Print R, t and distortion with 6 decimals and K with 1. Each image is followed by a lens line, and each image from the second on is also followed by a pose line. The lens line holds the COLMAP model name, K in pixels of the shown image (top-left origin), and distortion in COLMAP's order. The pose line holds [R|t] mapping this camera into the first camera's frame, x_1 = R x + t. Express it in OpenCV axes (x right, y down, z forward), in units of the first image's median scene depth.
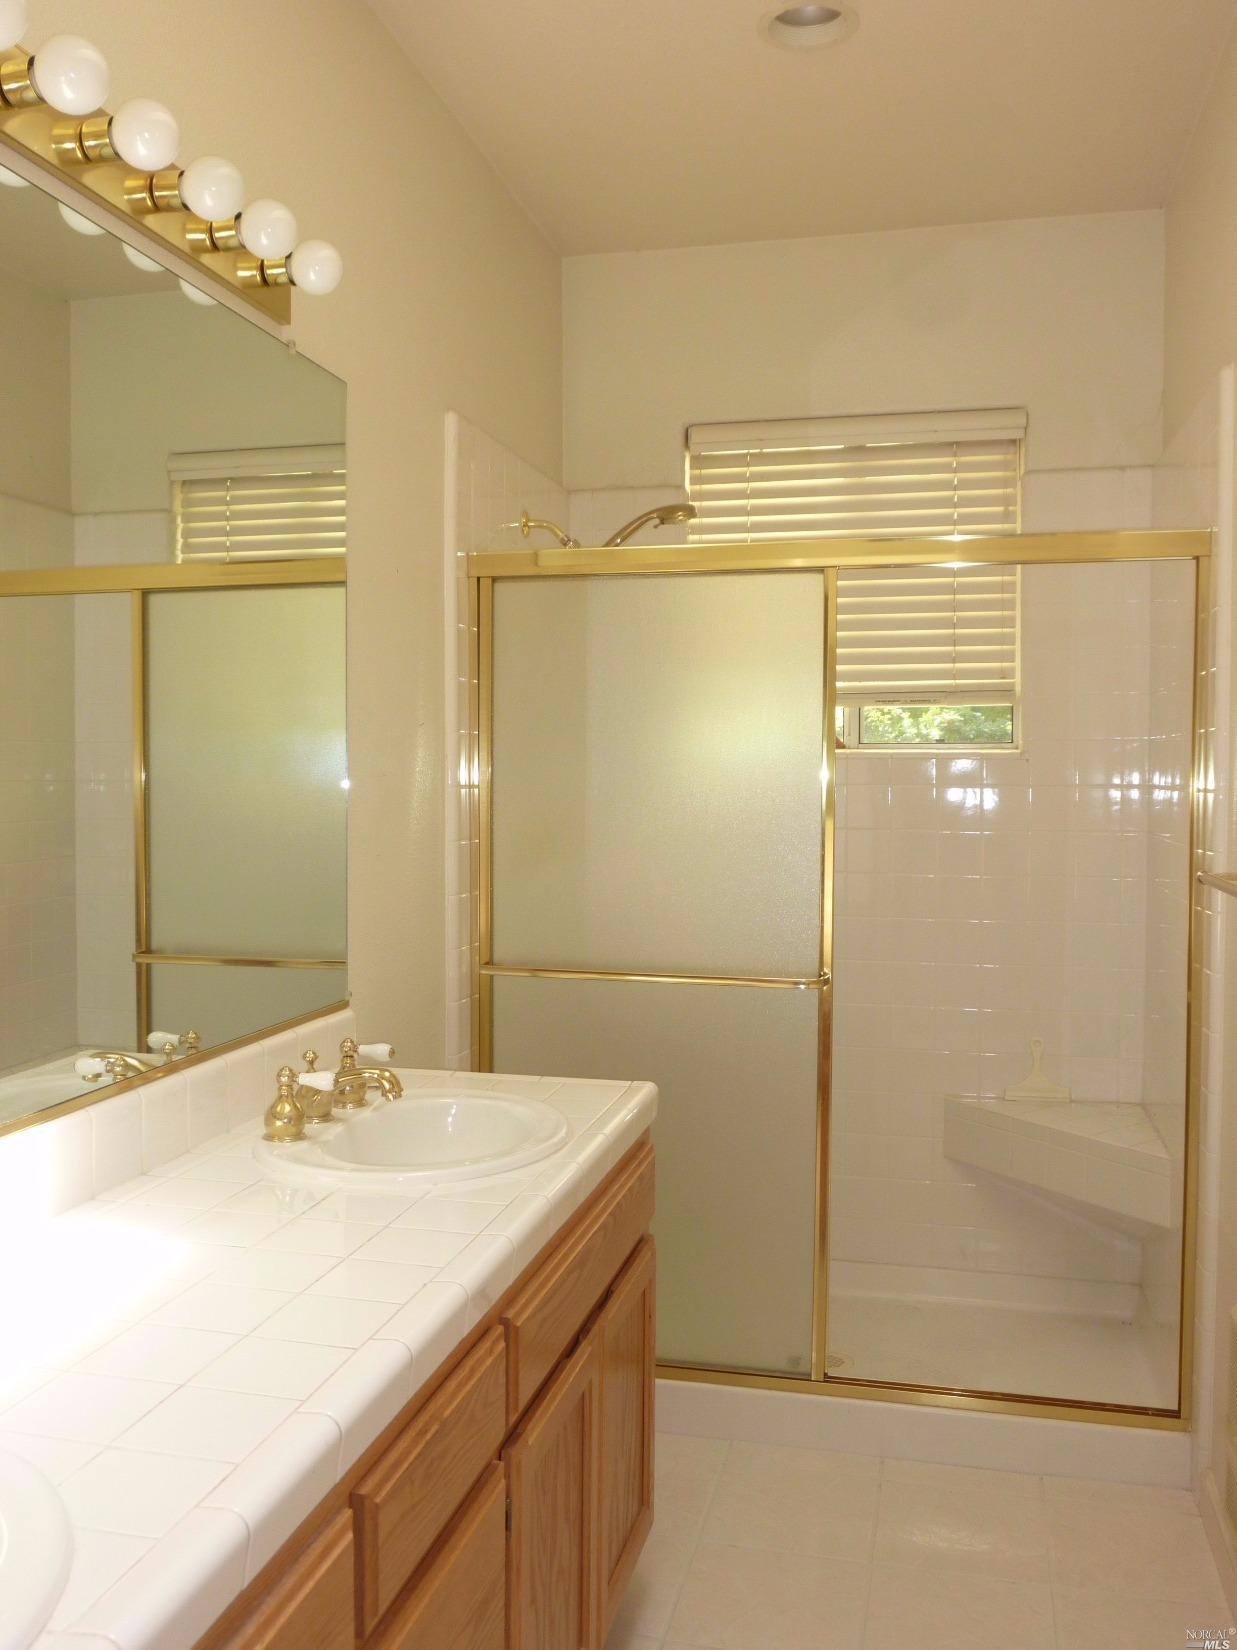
lens RADIAL K [[1448.0, 0, 616.9], [0, 1448.0, 829.2], [0, 0, 1]] dist [0.004312, 0.007977]
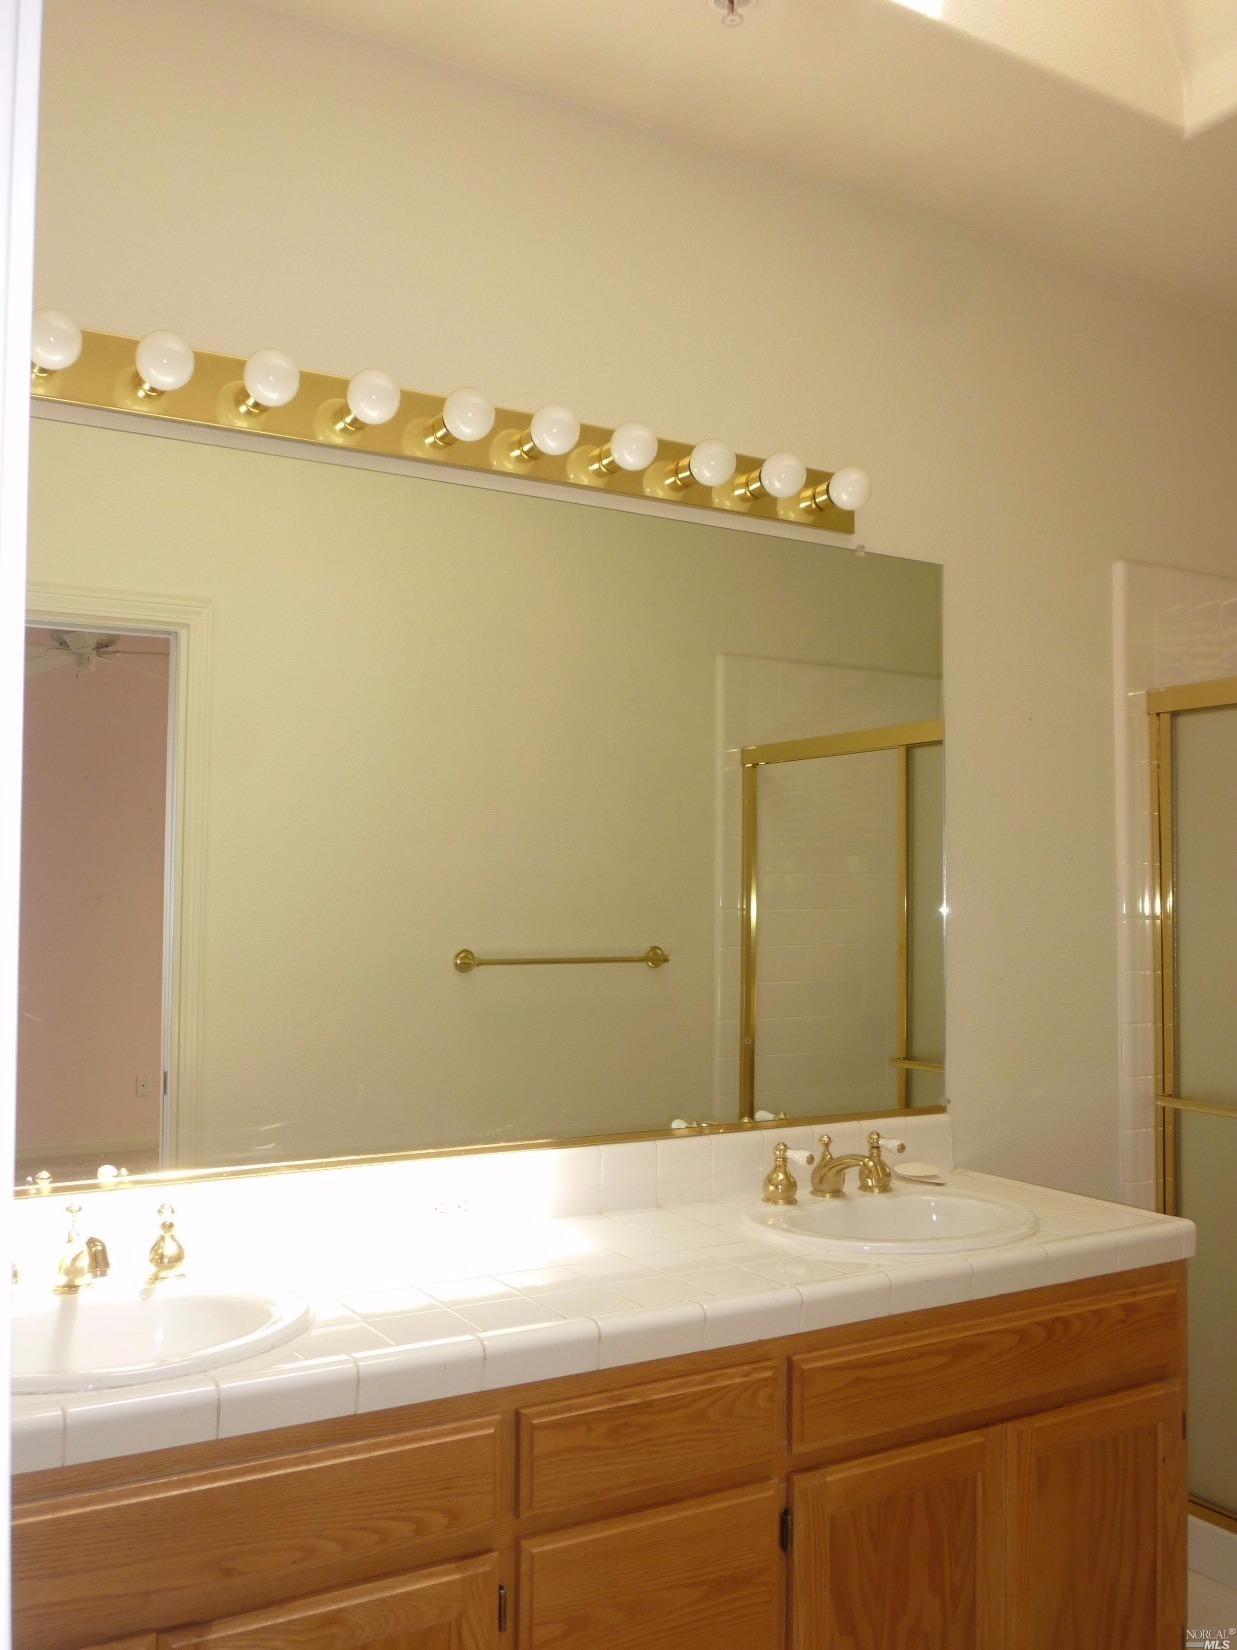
lens RADIAL K [[1448.0, 0, 621.6], [0, 1448.0, 824.5], [0, 0, 1]] dist [0.004312, 0.007977]
pose [[0.789461, -0.037534, -0.612652, 0.239800], [-0.022624, 0.995671, -0.090152, 0.005985], [0.613384, 0.085032, 0.785194, -0.036017]]
